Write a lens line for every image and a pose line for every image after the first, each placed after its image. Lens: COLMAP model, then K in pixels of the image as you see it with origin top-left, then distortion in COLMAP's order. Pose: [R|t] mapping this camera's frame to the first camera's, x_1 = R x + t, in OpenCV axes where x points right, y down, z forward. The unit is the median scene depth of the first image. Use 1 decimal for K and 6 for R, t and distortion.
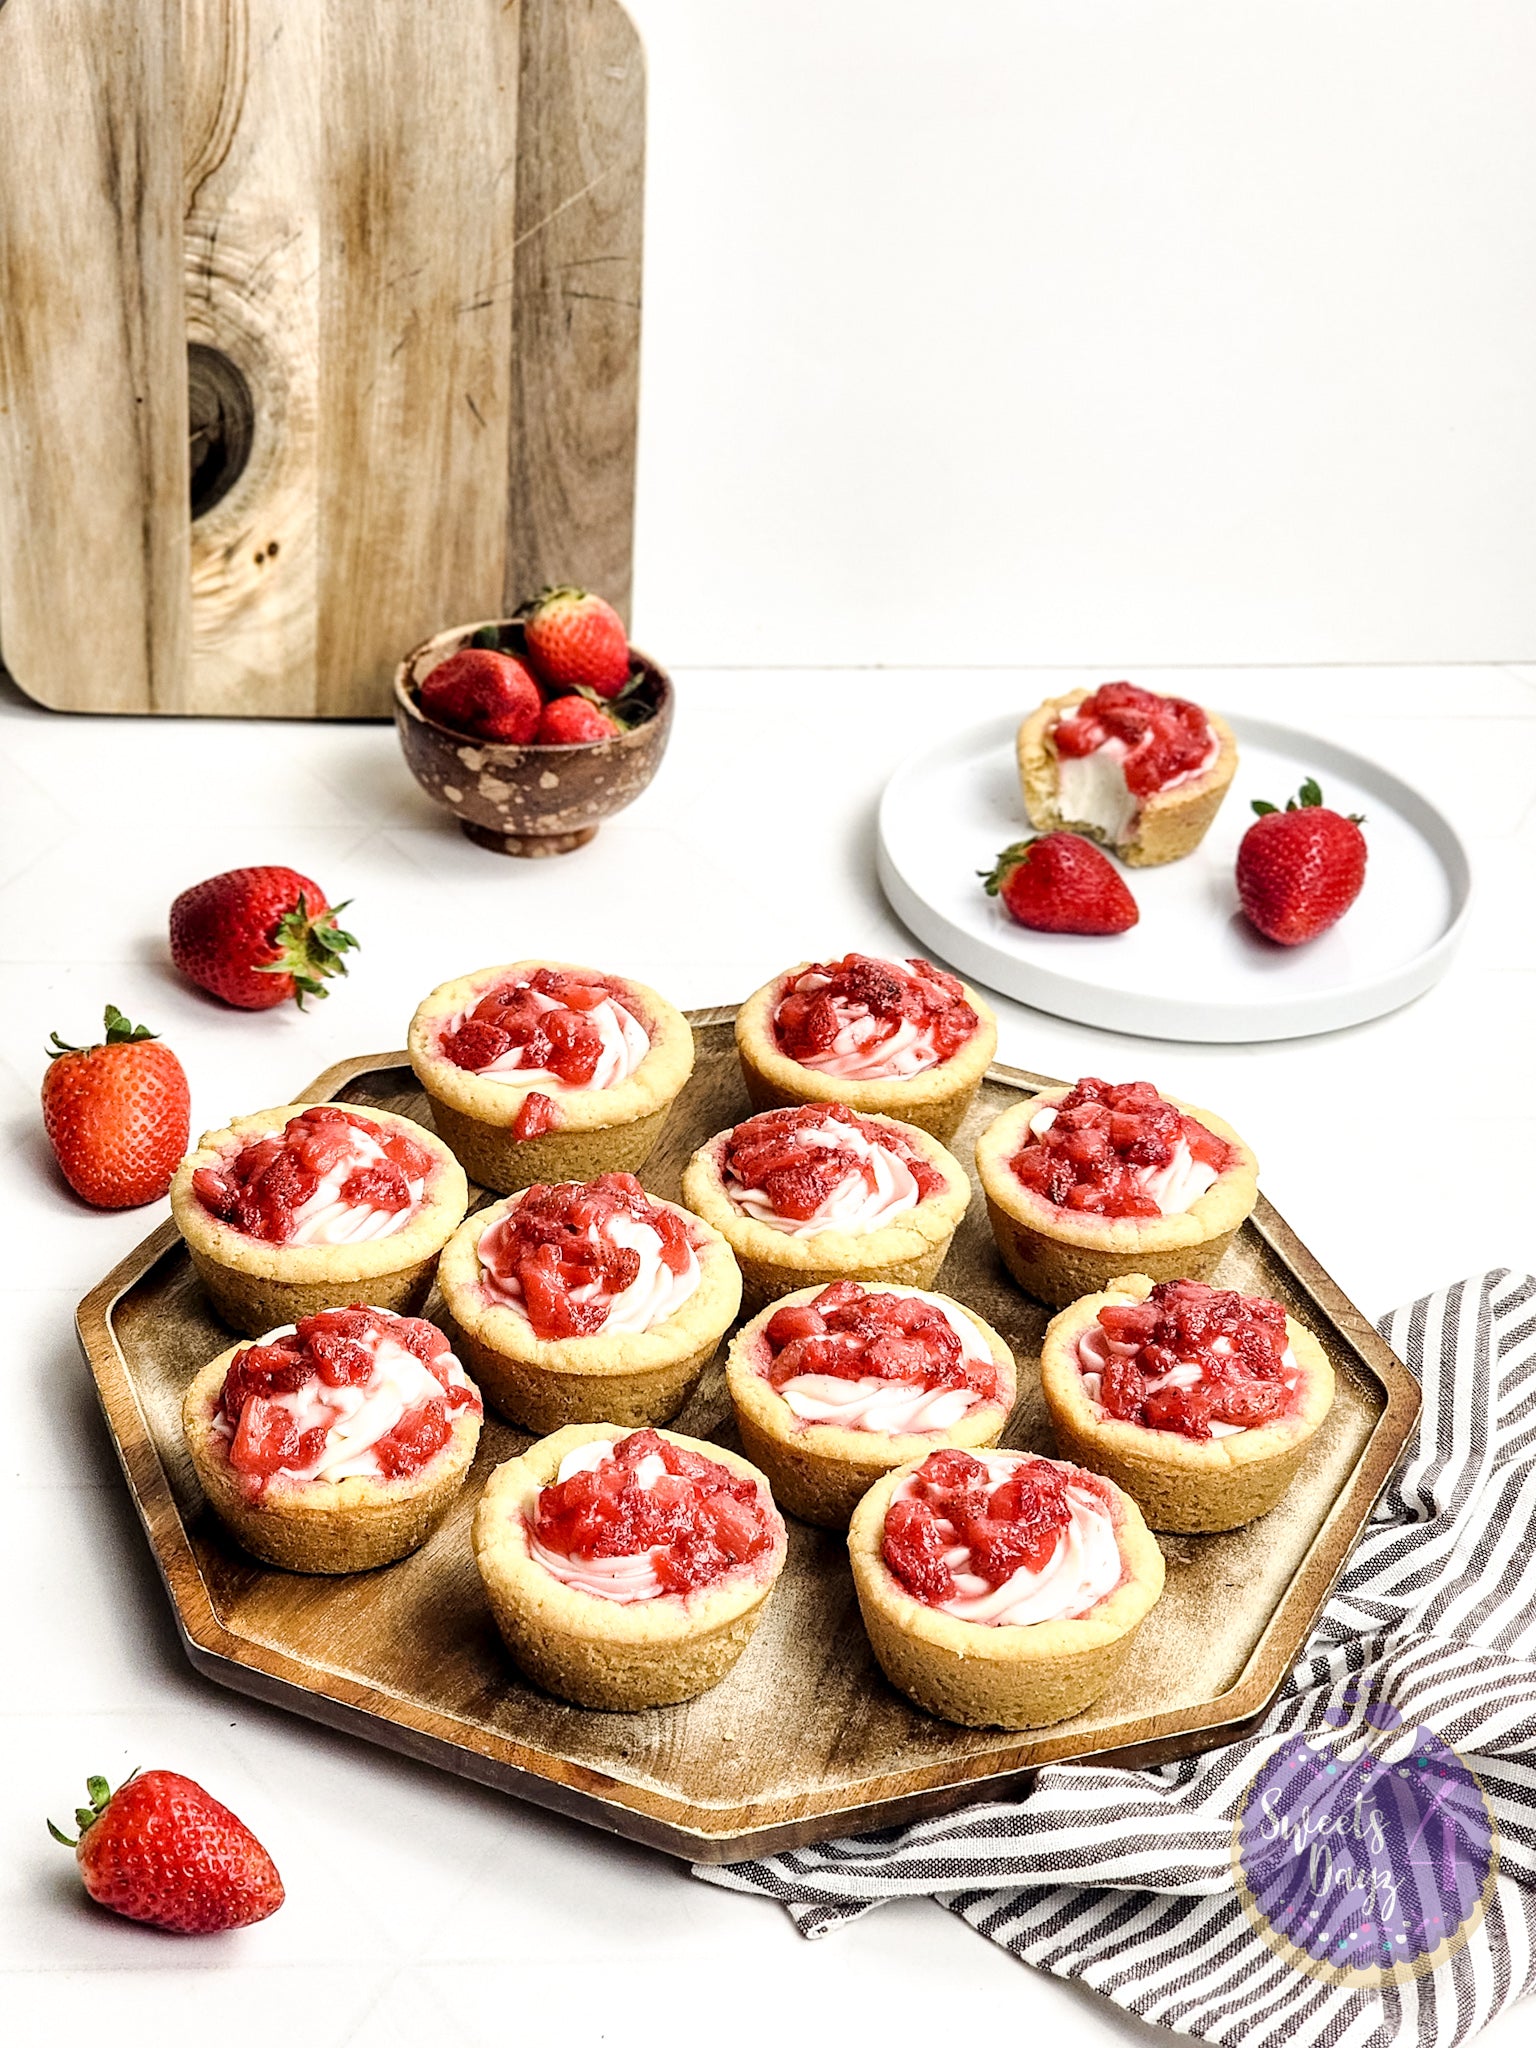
lens RADIAL K [[3956.9, 0, 801.0], [0, 3956.9, 1026.8], [0, 0, 1]] dist [-0.277597, 6.144225]
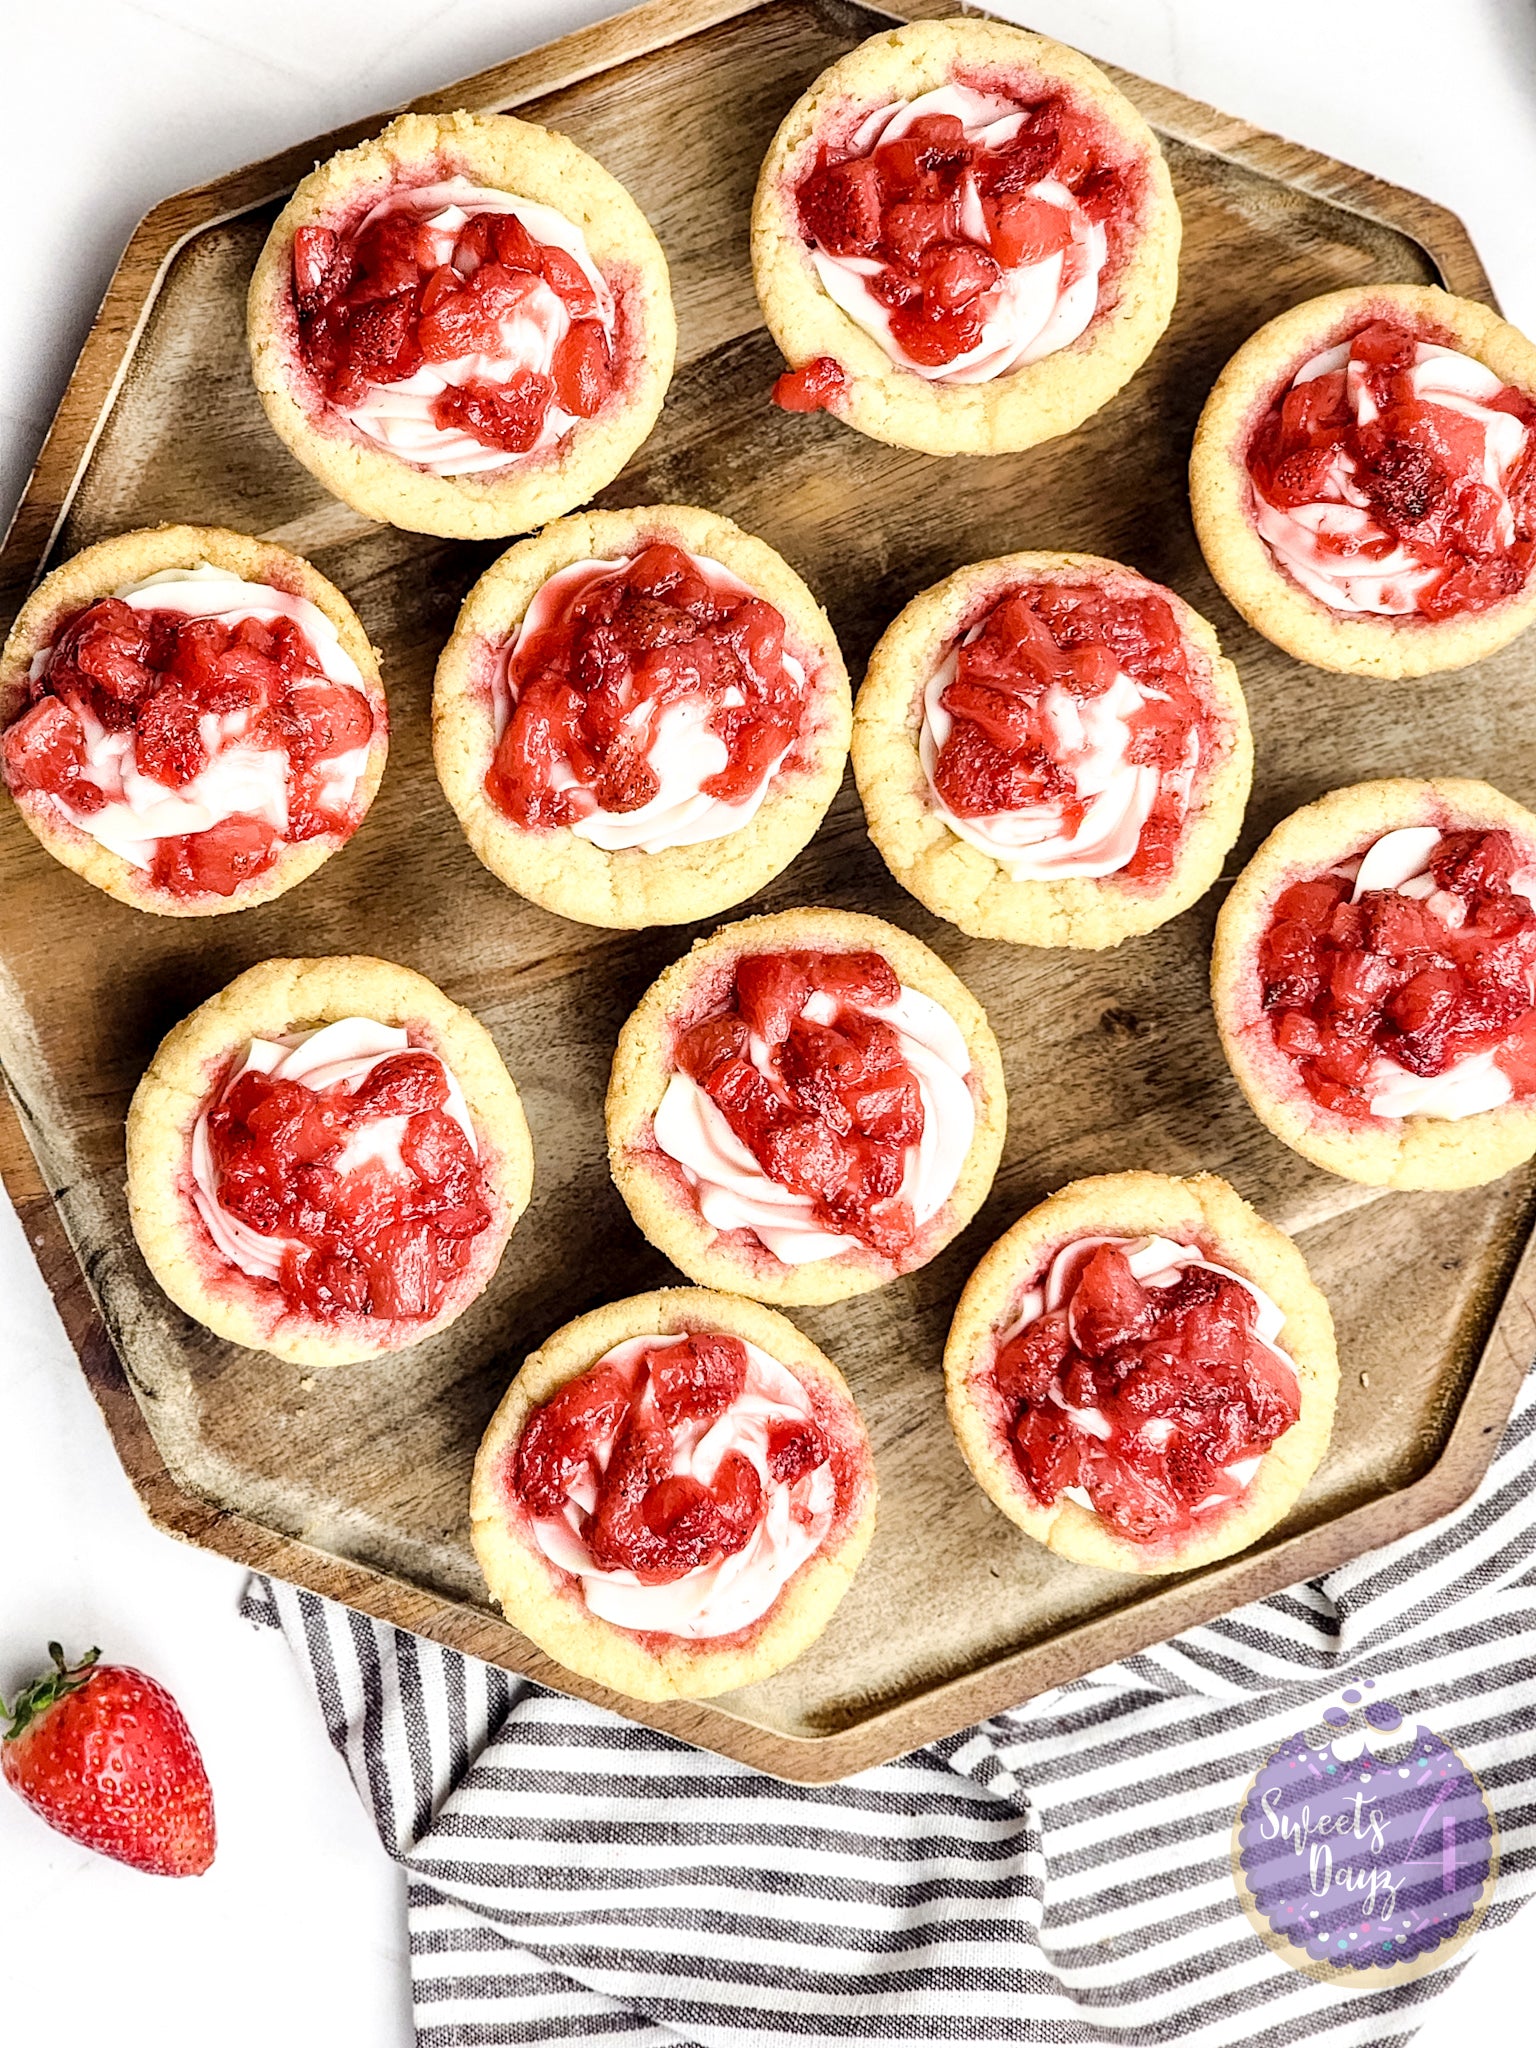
lens RADIAL K [[3932.3, 0, 744.3], [0, 3932.3, 1019.6], [0, 0, 1]] dist [-0.060727, 2.516175]
pose [[0.736054, 0.676349, -0.027866, 0.018868], [-0.379886, 0.446793, 0.809977, -0.516375], [0.560278, -0.585601, 0.585799, 0.575327]]
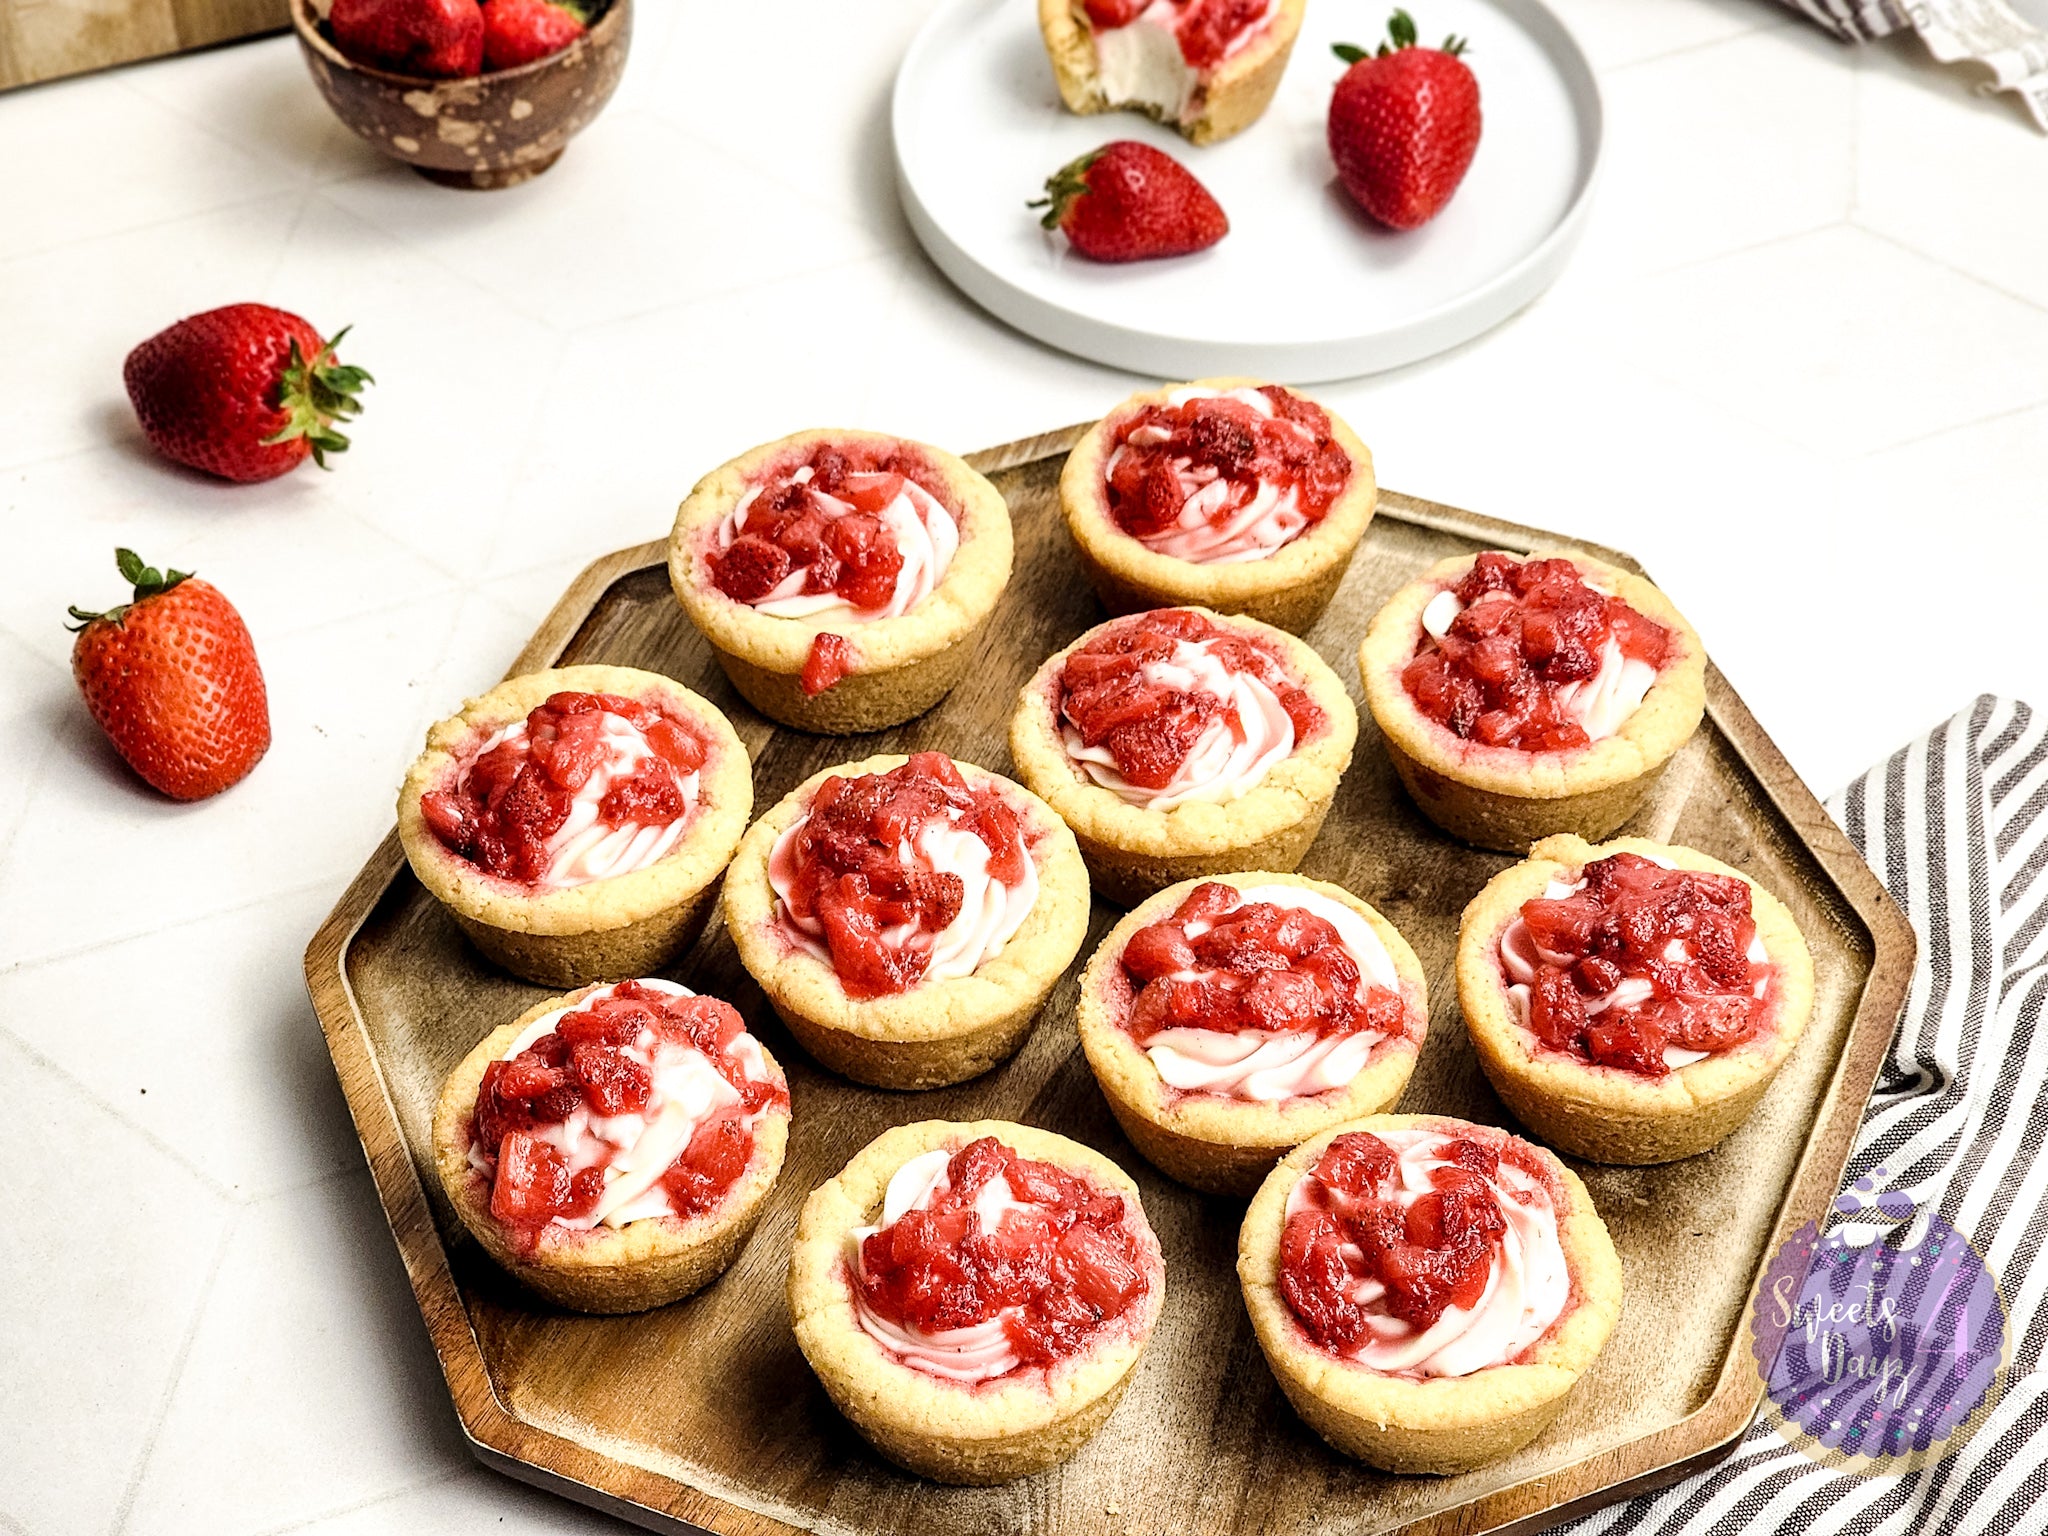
lens RADIAL K [[3956.9, 0, 1054.0], [0, 3956.9, 768.0], [0, 0, 1]] dist [-0.277597, 6.144225]
pose [[0.996504, -0.071127, -0.043821, 0.016361], [0.079641, 0.967208, 0.241175, -0.165507], [0.025230, -0.243822, 0.969492, 0.207854]]
